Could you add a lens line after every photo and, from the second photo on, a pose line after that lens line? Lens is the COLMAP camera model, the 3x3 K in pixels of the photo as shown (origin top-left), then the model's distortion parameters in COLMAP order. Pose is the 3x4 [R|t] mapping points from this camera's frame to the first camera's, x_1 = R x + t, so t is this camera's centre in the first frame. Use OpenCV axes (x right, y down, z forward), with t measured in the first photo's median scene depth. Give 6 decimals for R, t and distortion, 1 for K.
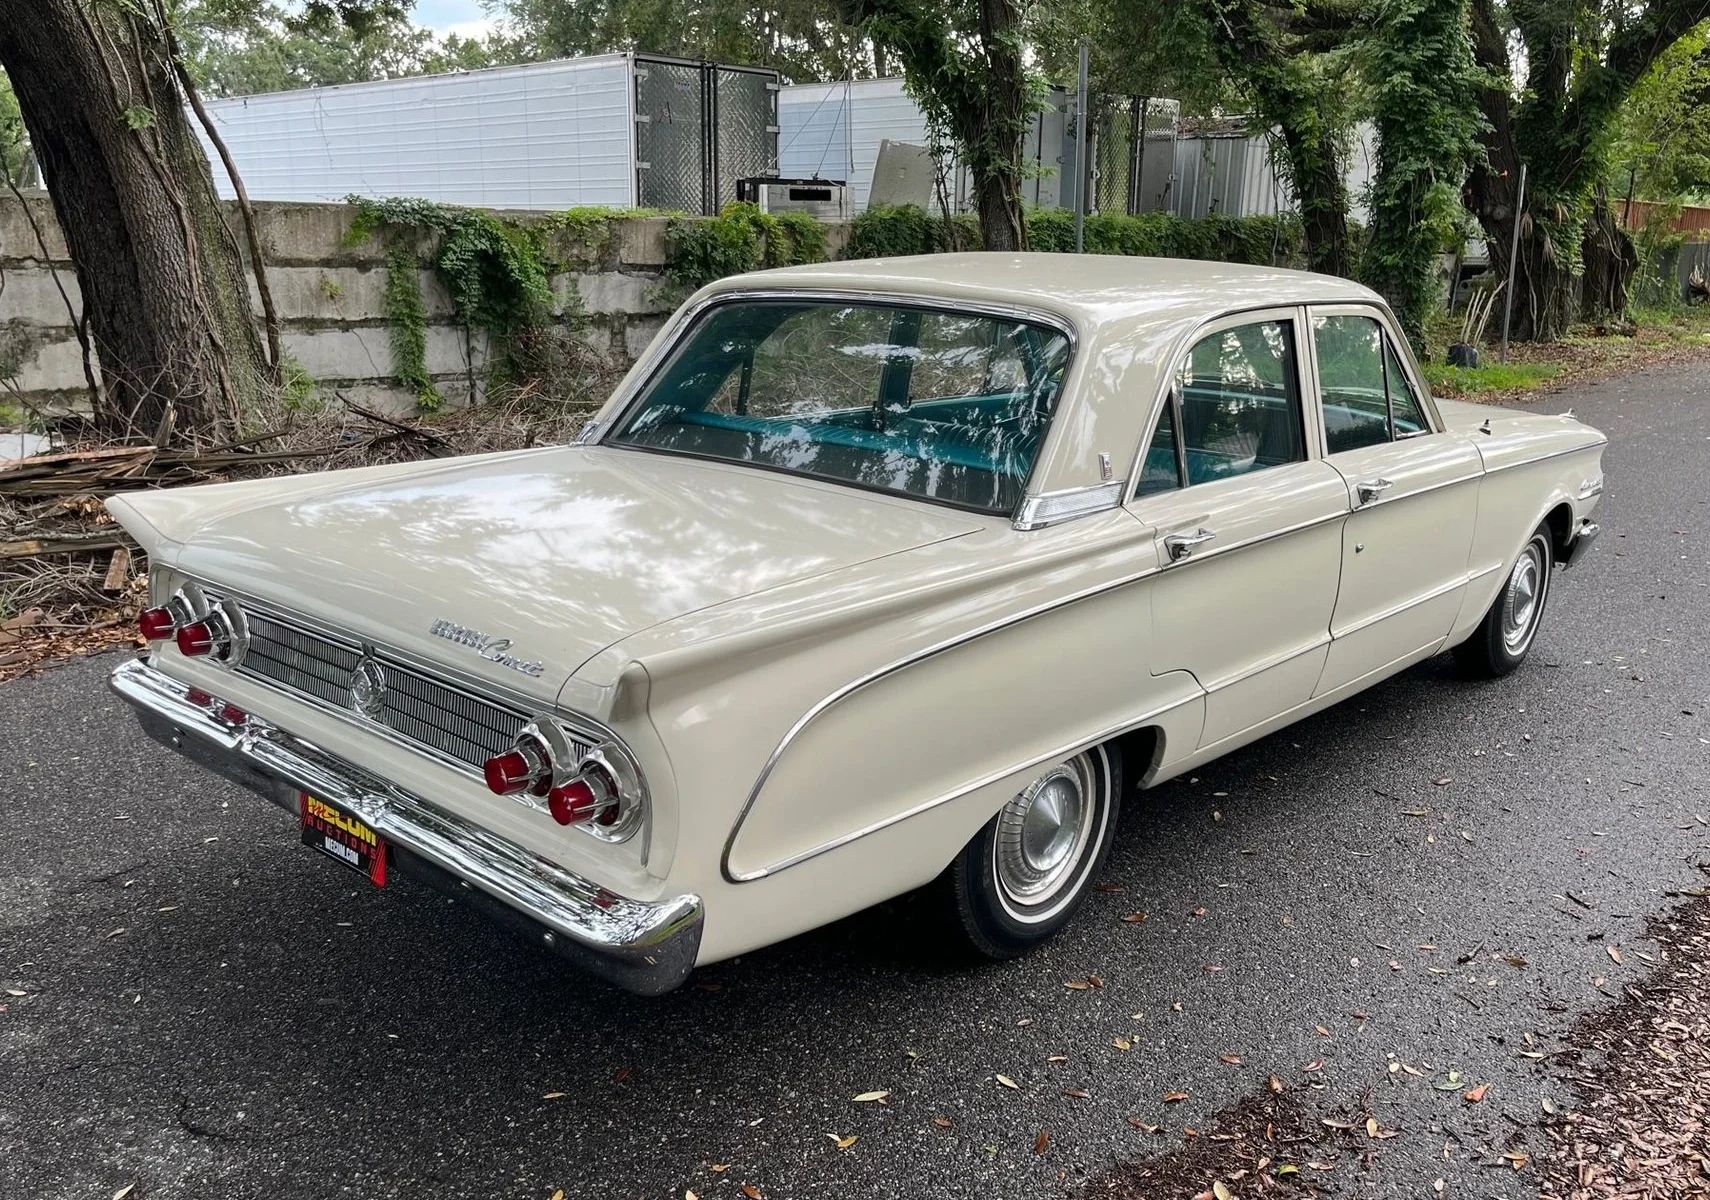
lens RADIAL K [[1451.0, 0, 854.2], [0, 1451.0, 602.2], [0, 0, 1]] dist [-0.018399, -0.018939]
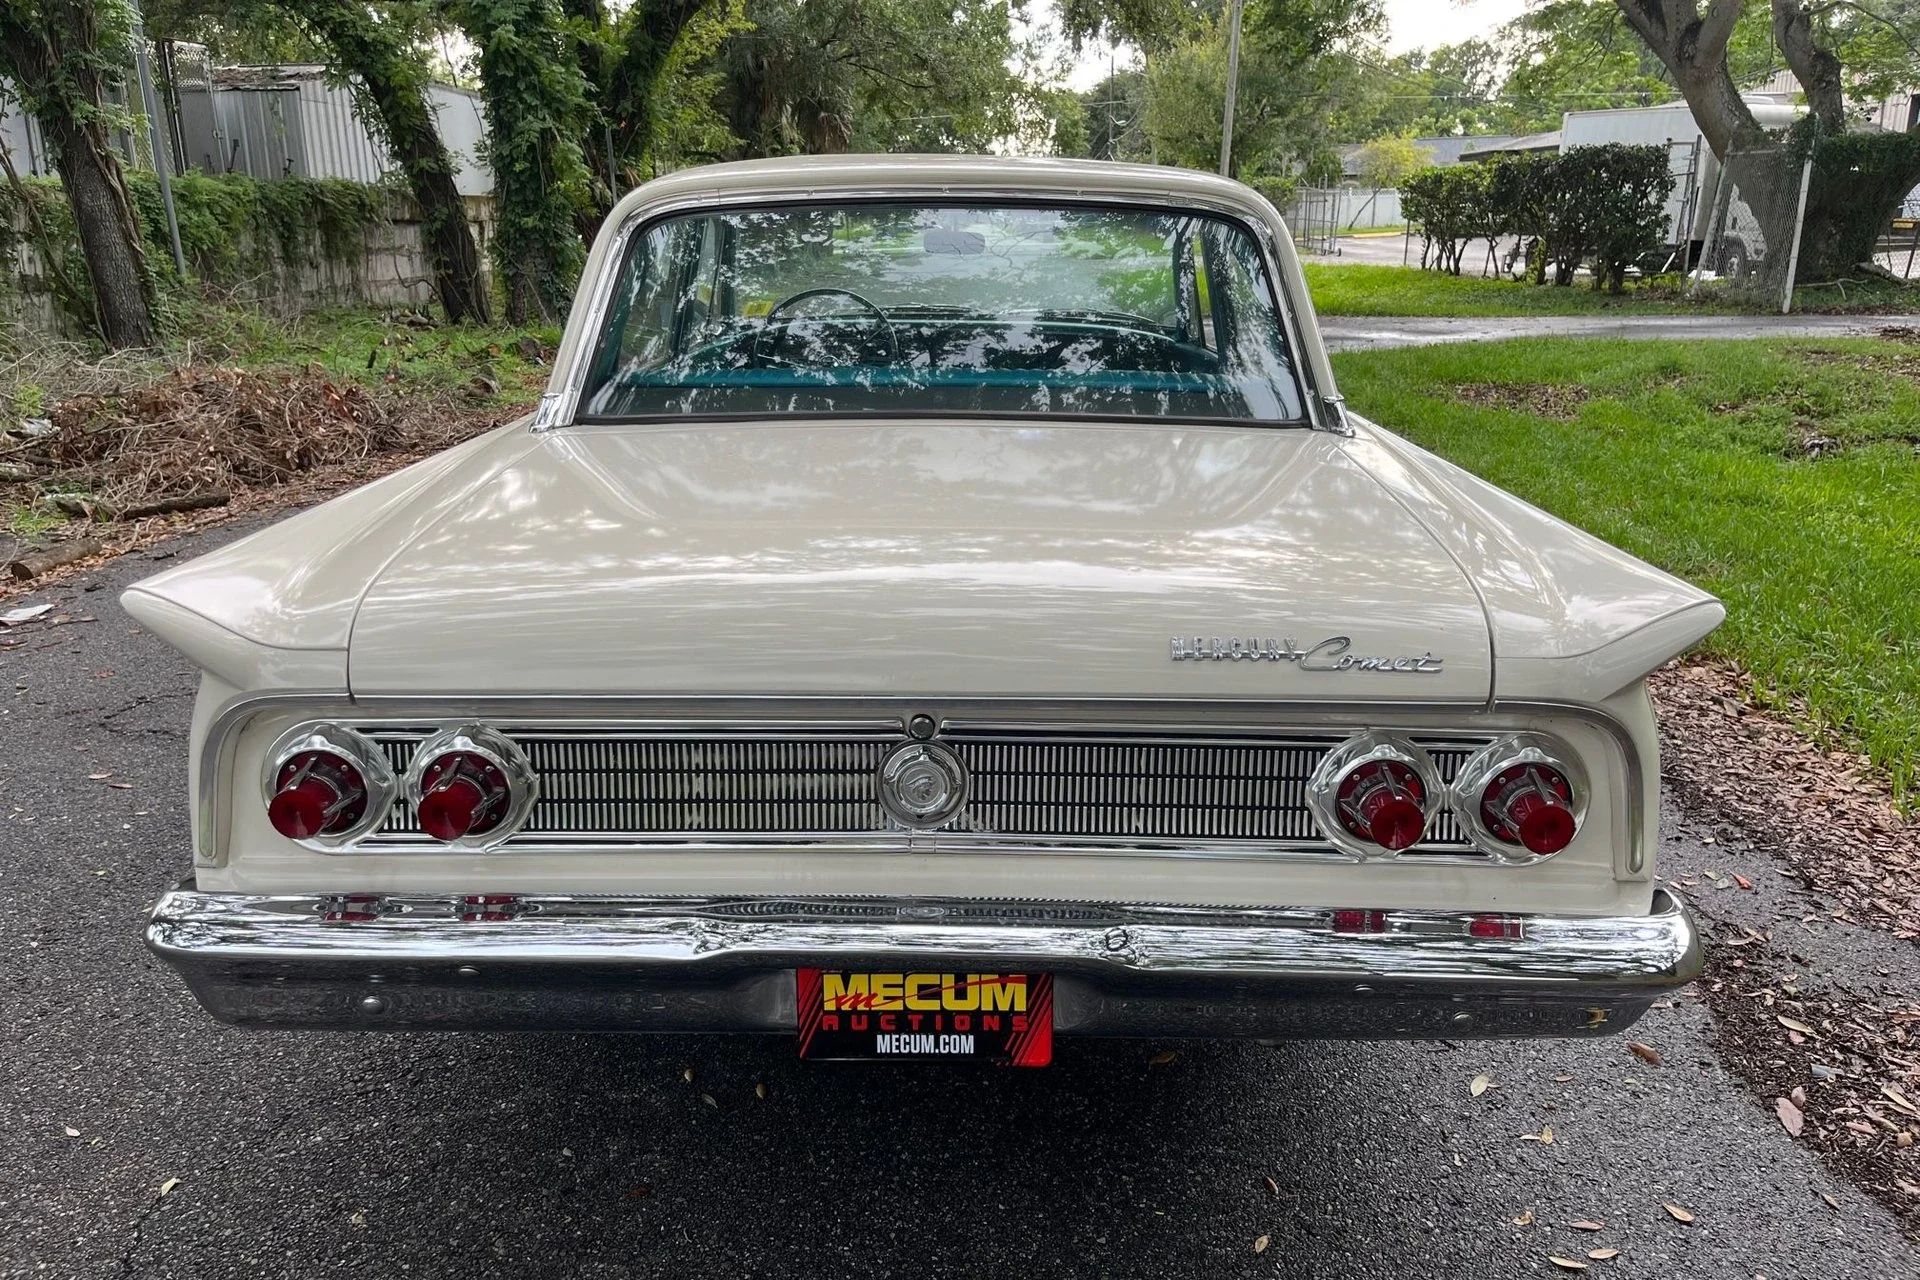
lens RADIAL K [[1512.7, 0, 962.1], [0, 1512.7, 642.0], [0, 0, 1]] dist [-0.016054, -0.030693]
pose [[0.740755, -0.186160, 0.645466, -0.109773], [0.166491, 0.981735, 0.092074, -0.009269], [-0.650817, 0.039260, 0.758219, 0.069934]]
